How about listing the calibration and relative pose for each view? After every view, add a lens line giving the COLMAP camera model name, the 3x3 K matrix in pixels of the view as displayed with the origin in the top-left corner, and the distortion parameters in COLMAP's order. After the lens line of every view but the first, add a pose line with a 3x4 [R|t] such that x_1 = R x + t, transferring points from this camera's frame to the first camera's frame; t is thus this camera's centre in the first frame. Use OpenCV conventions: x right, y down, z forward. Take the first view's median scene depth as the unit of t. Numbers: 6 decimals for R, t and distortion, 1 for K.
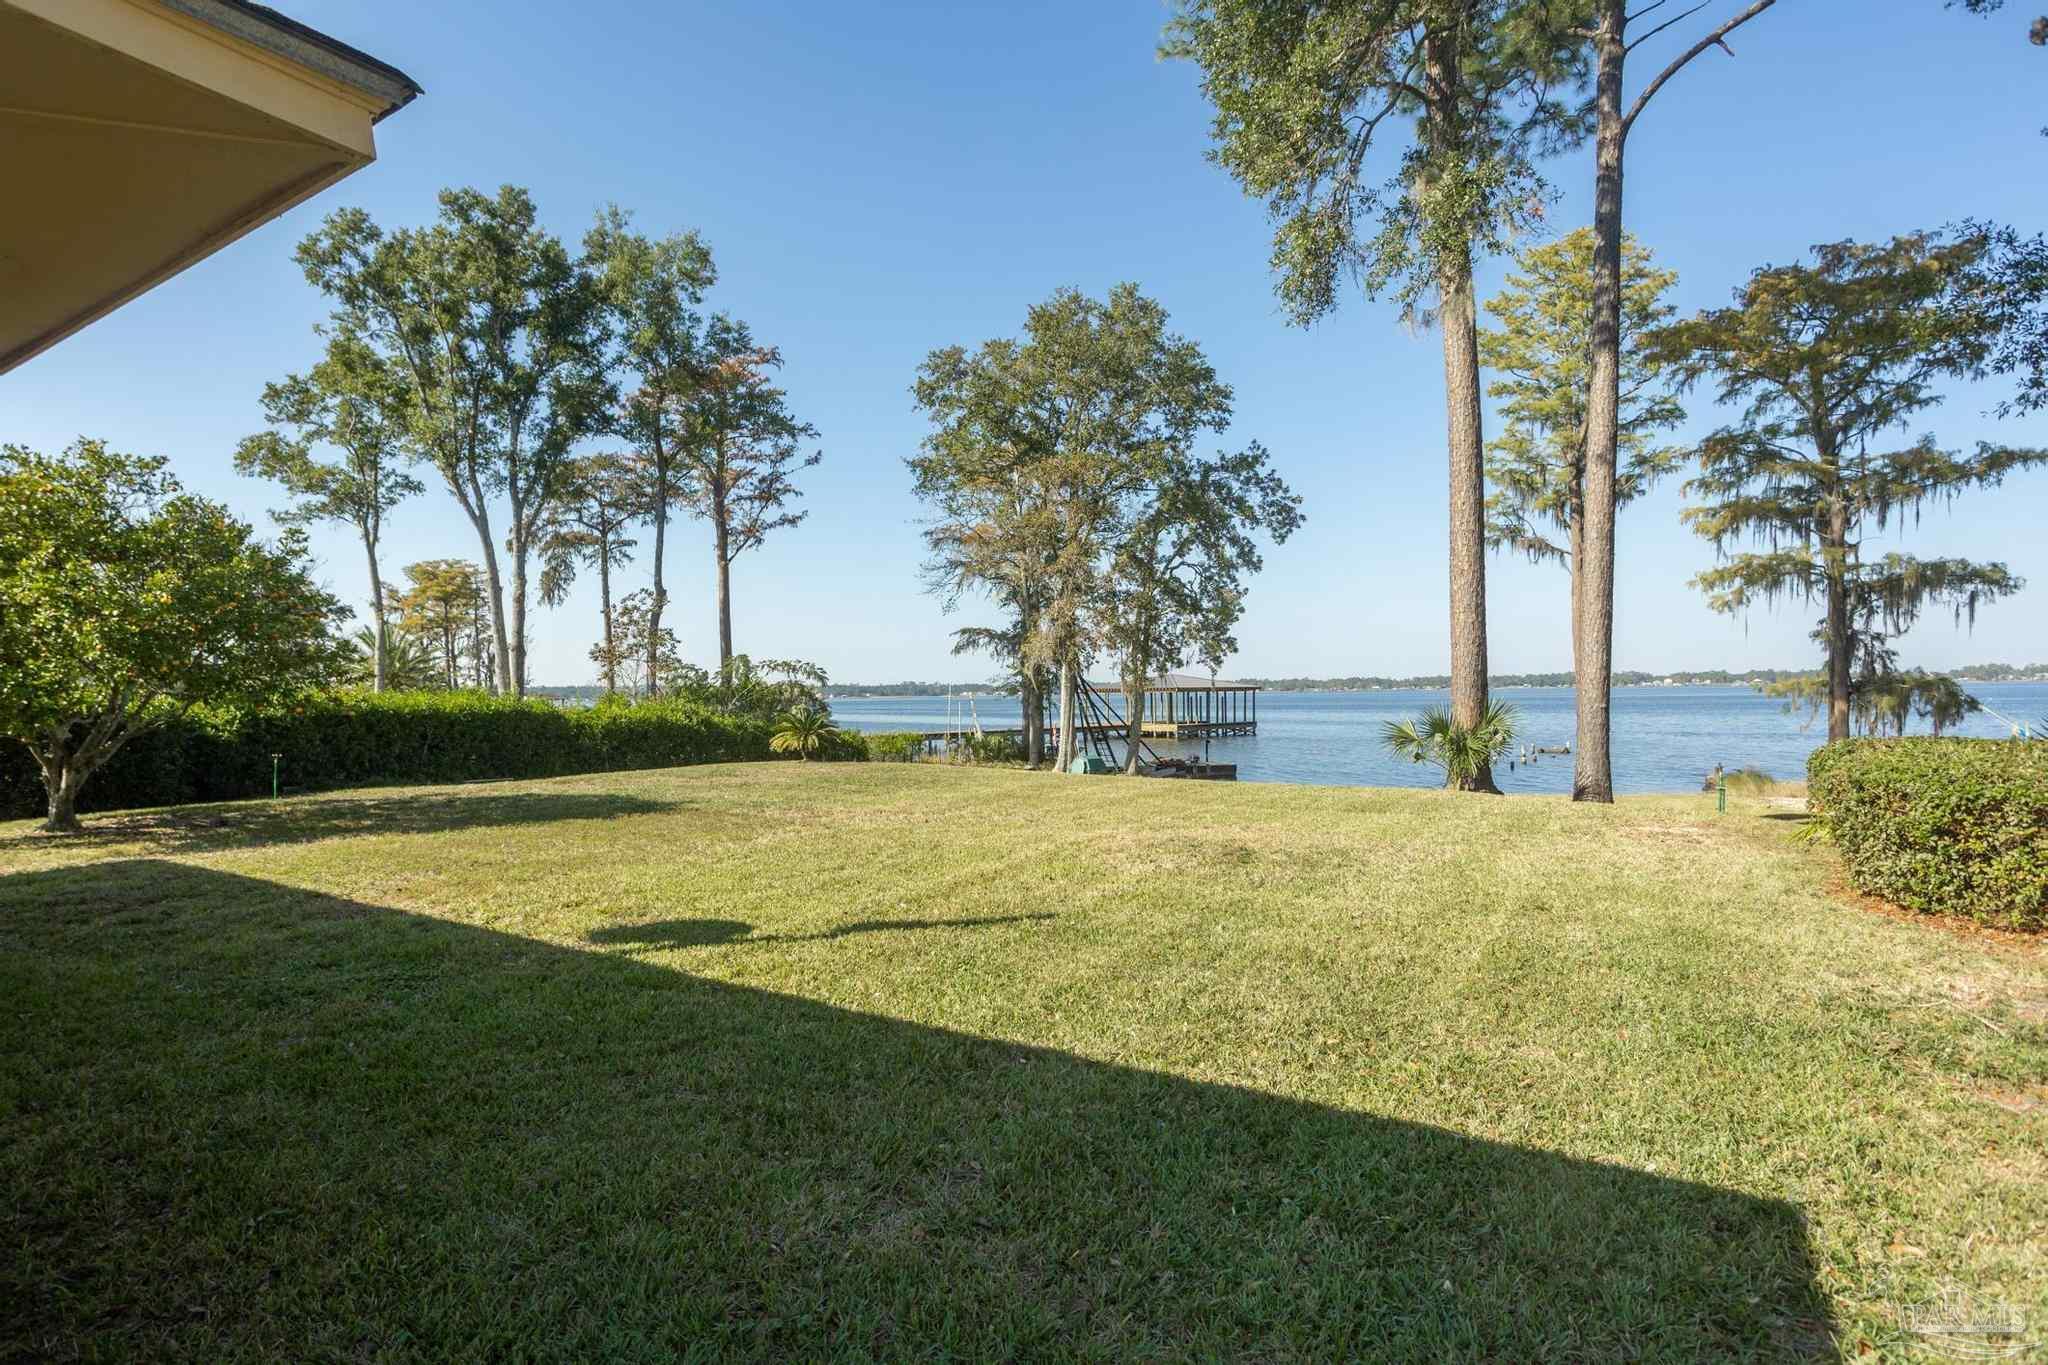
lens RADIAL K [[999.5, 0, 1012.9], [0, 999.5, 693.1], [0, 0, 1]] dist [-0.041609, 0.022132]
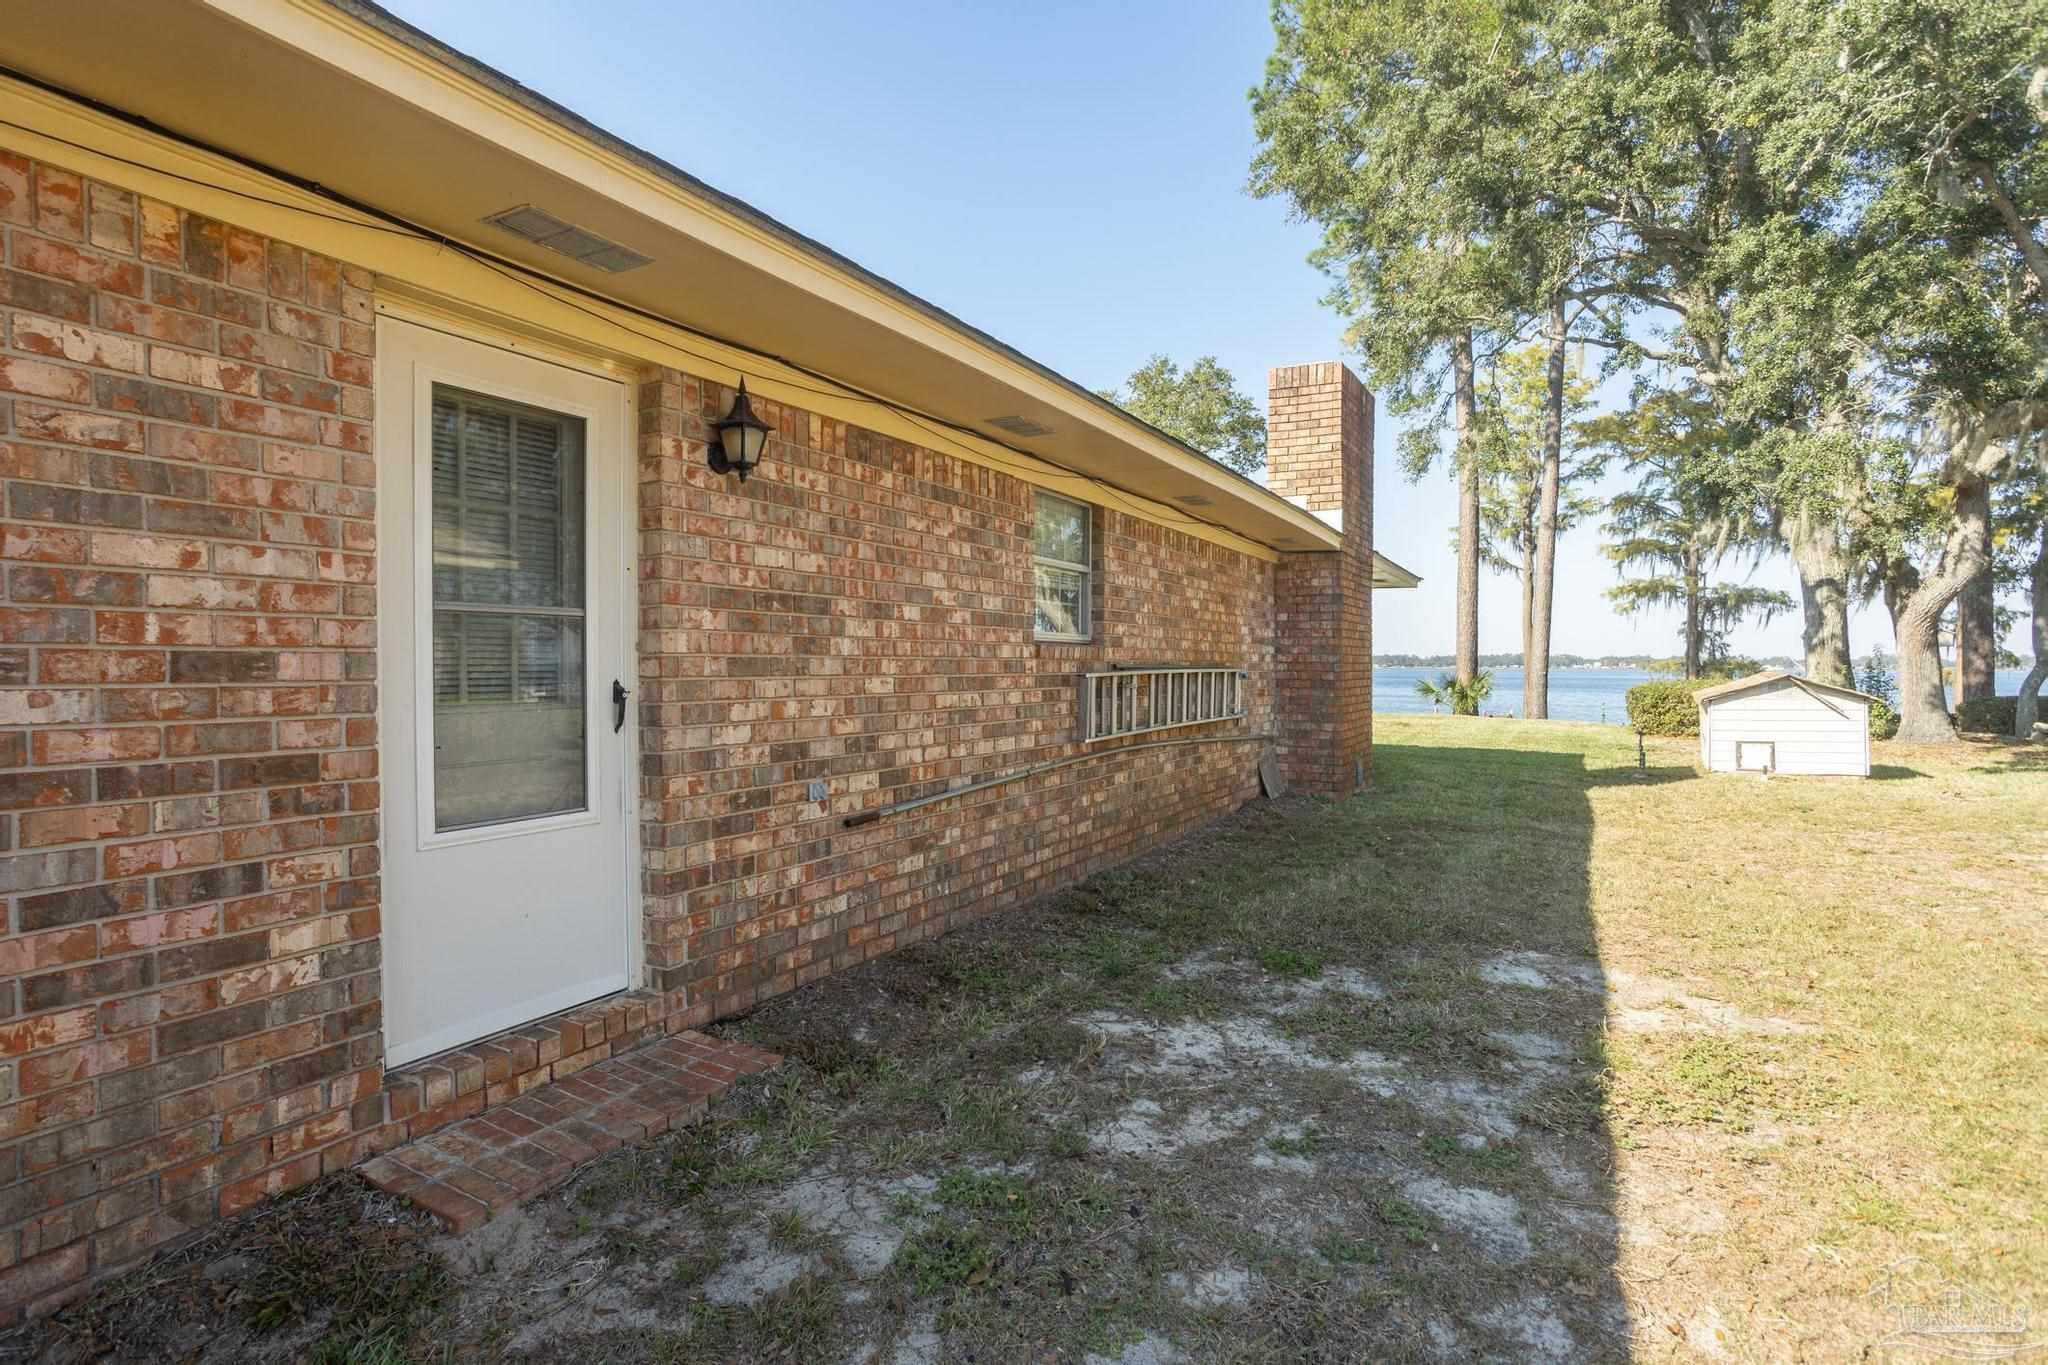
lens RADIAL K [[1007.9, 0, 1024.0], [0, 1007.9, 682.5], [0, 0, 1]] dist [-0.047651, 0.026266]
pose [[0.997852, 0.018032, 0.062972, -0.277230], [-0.019132, 0.999674, 0.016909, 0.011730], [-0.062647, -0.018078, 0.997872, -0.450509]]
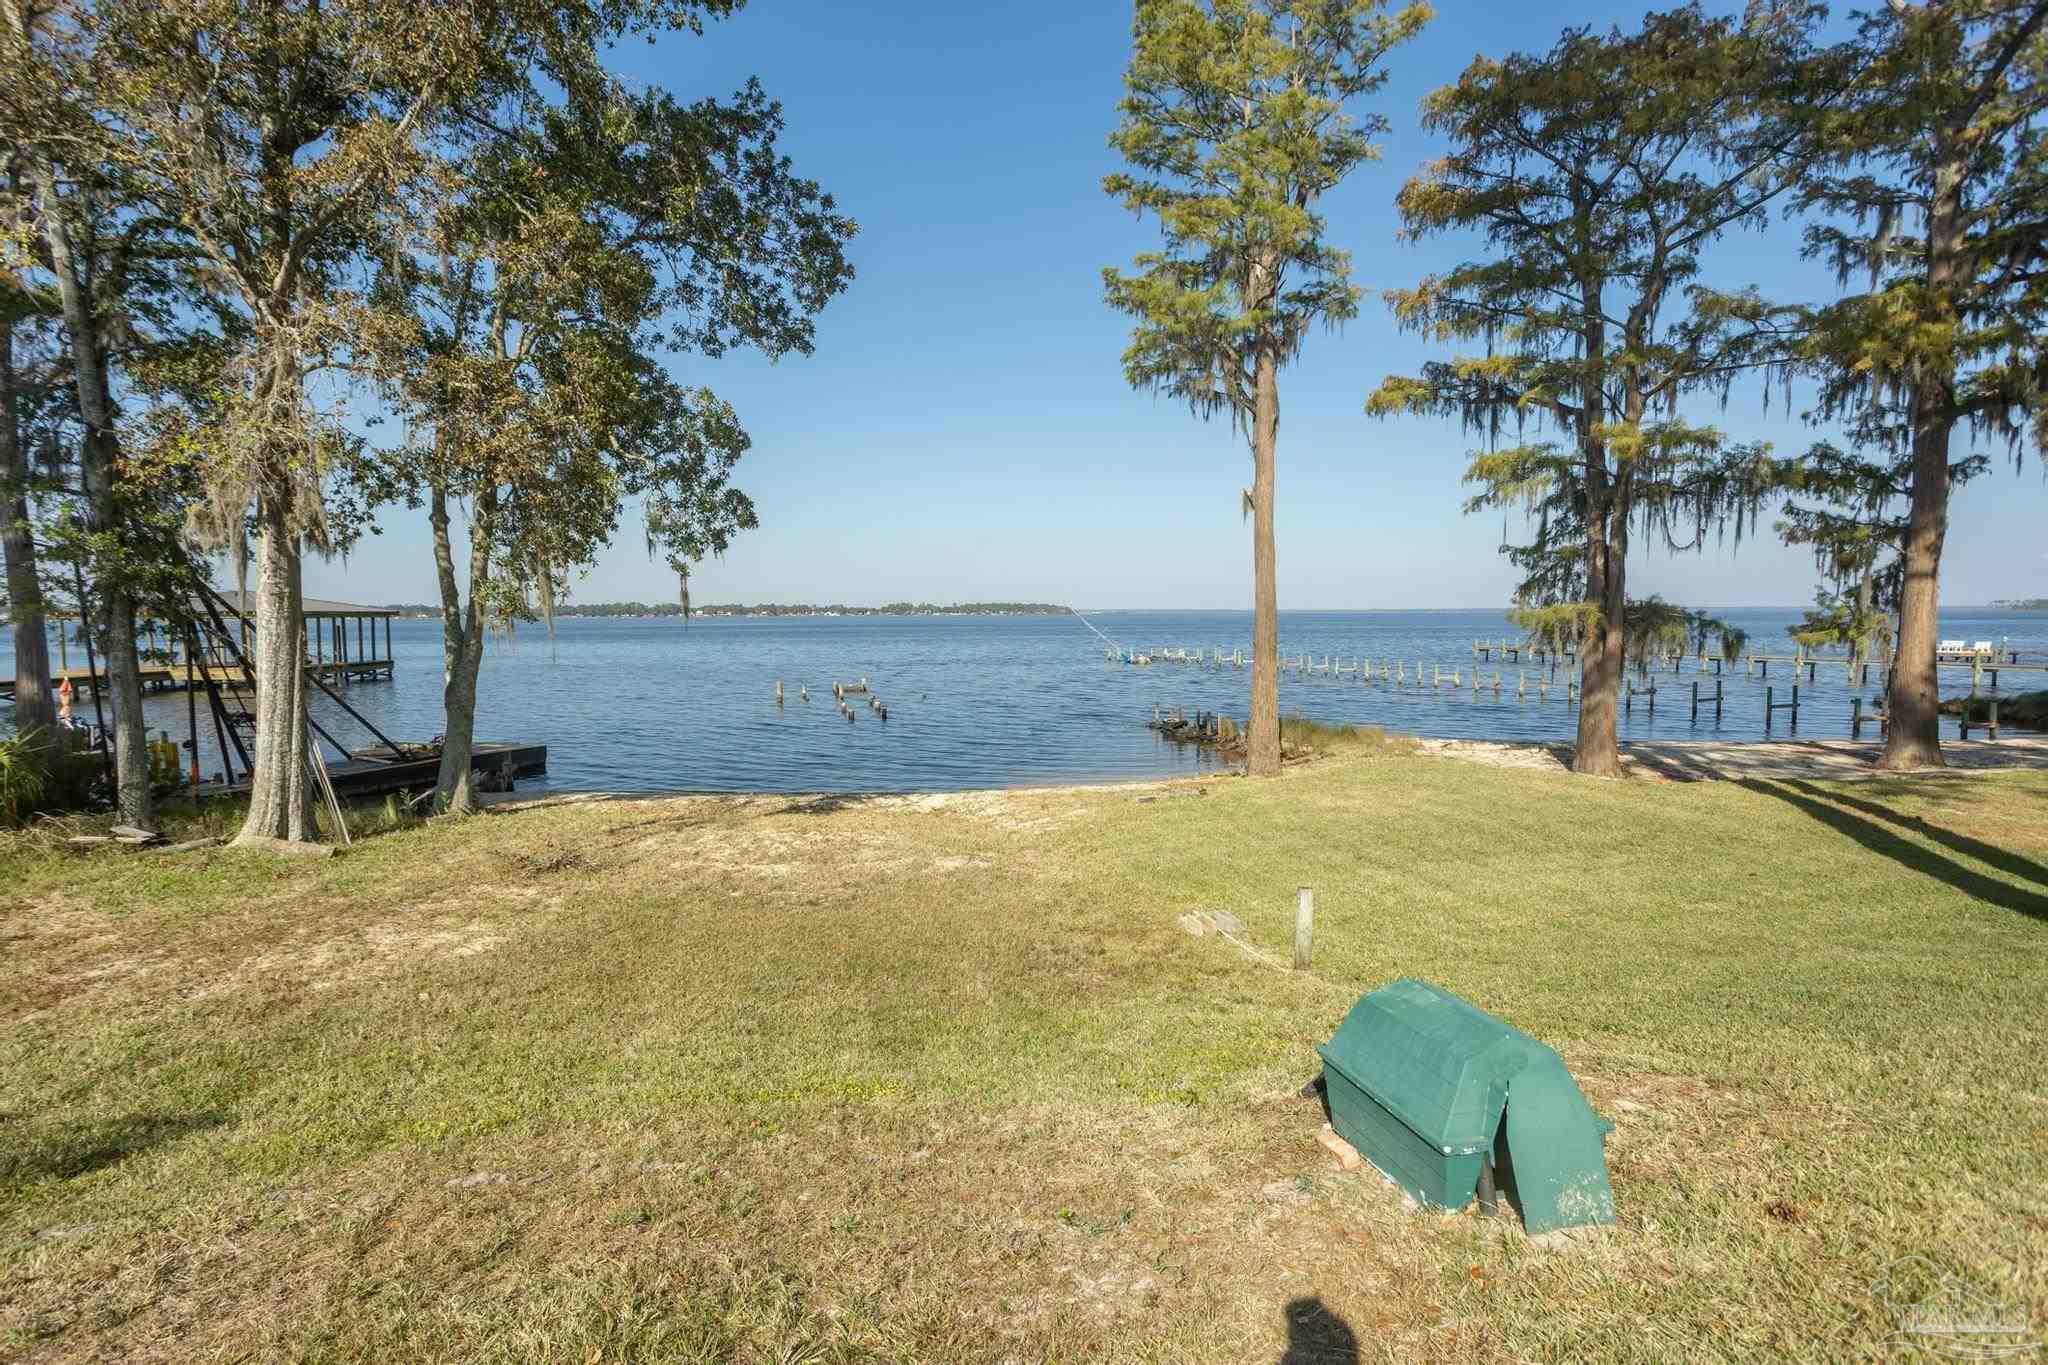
lens RADIAL K [[1060.6, 0, 1024.0], [0, 1060.6, 682.5], [0, 0, 1]] dist [-0.000290, -0.000038]
pose [[0.668216, -0.032278, 0.743266, -0.065844], [-0.009833, 0.998588, 0.052205, 0.002427], [-0.743902, -0.042193, 0.666956, 0.718461]]
